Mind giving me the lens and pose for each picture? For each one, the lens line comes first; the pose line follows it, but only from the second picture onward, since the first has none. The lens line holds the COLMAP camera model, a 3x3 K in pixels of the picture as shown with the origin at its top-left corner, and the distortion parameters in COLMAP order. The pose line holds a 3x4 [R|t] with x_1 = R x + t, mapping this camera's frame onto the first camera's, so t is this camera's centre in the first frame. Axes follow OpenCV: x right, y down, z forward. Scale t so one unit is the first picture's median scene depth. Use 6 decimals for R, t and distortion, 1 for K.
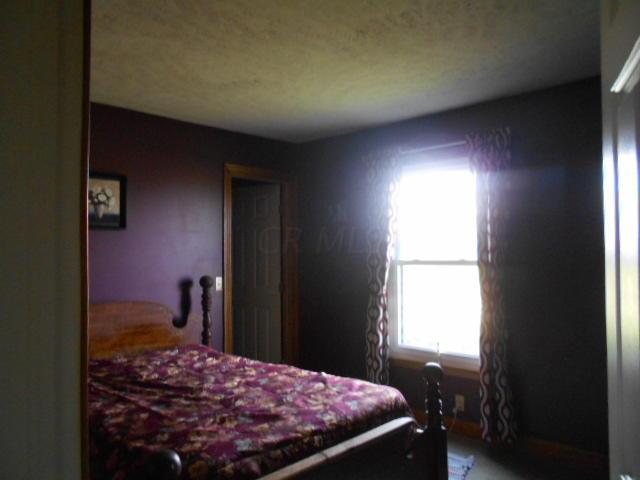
lens RADIAL K [[480.2, 0, 320.0], [0, 480.2, 240.0], [0, 0, 1]] dist [-0.049279, -0.001792]
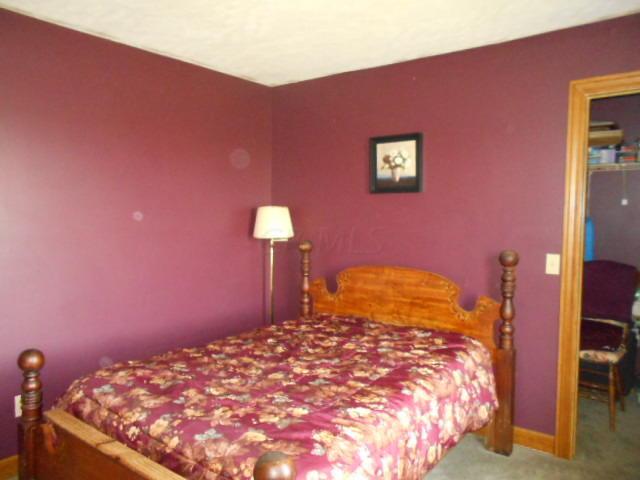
lens RADIAL K [[480.2, 0, 320.0], [0, 480.2, 240.0], [0, 0, 1]] dist [-0.049279, -0.001792]
pose [[0.105144, 0.060242, -0.992631, 0.512525], [0.022908, 0.997752, 0.062979, 0.008423], [0.994193, -0.029361, 0.103528, 0.732408]]
